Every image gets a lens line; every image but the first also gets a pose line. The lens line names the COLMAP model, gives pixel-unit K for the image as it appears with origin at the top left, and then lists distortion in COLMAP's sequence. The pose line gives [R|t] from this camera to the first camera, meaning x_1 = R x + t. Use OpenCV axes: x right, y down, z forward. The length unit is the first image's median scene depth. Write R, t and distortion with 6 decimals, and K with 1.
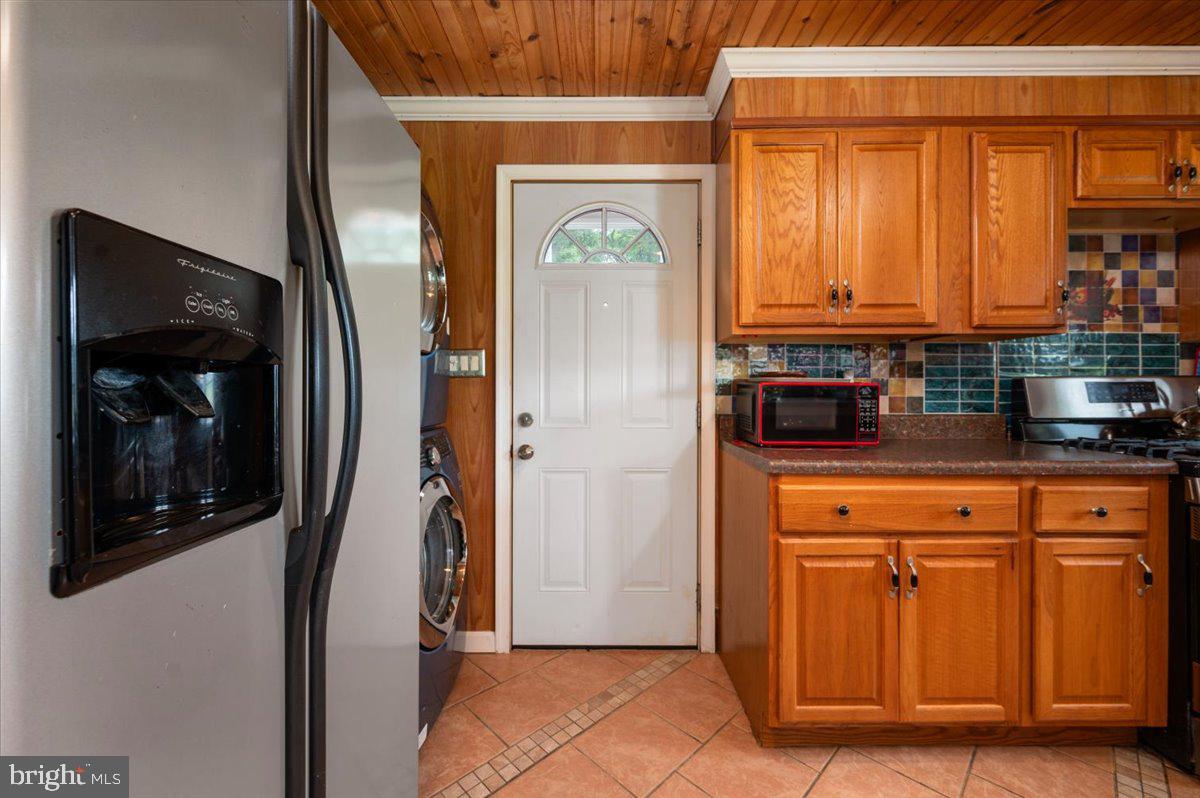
lens RADIAL K [[472.8, 0, 595.1], [0, 472.8, 390.5], [0, 0, 1]] dist [-0.000304, -0.000013]
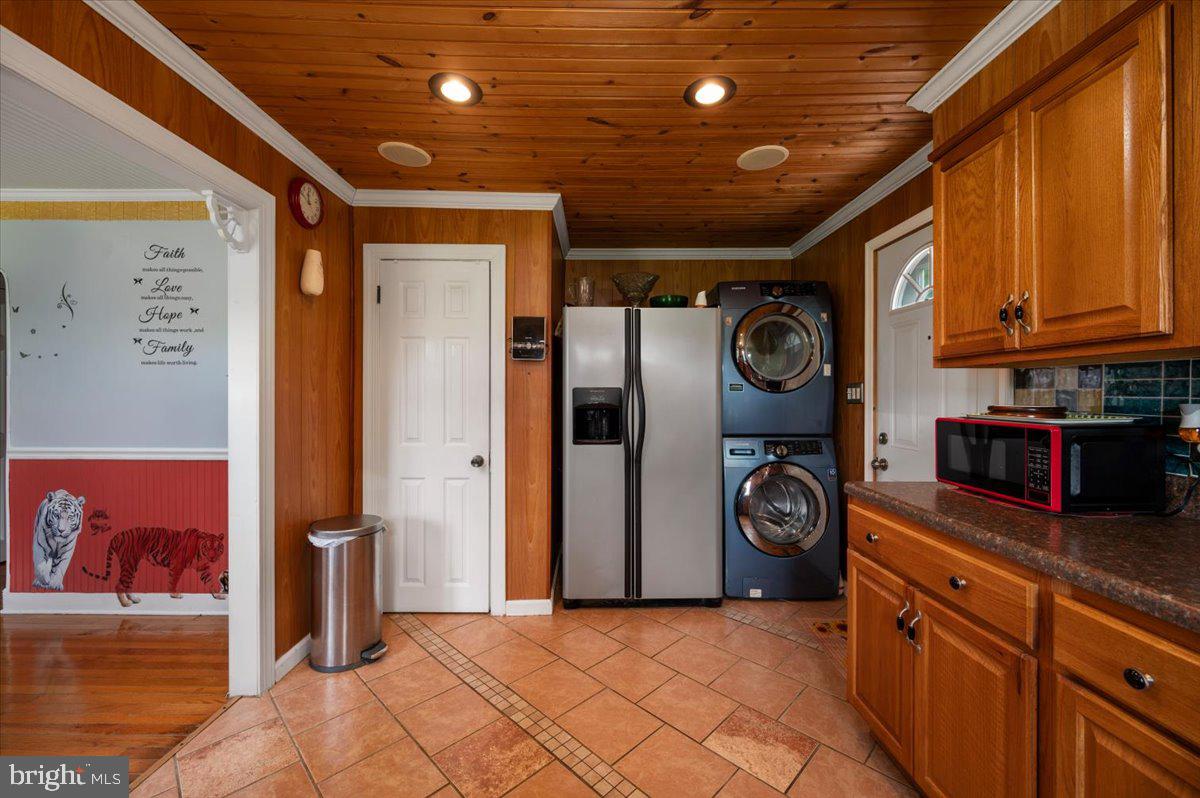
lens RADIAL K [[472.8, 0, 595.1], [0, 472.8, 390.5], [0, 0, 1]] dist [-0.000304, -0.000013]
pose [[0.002804, -0.010513, -0.999941, 1.302520], [0.002522, 0.999942, -0.010506, -0.063573], [0.999993, -0.002492, 0.002831, 0.285578]]
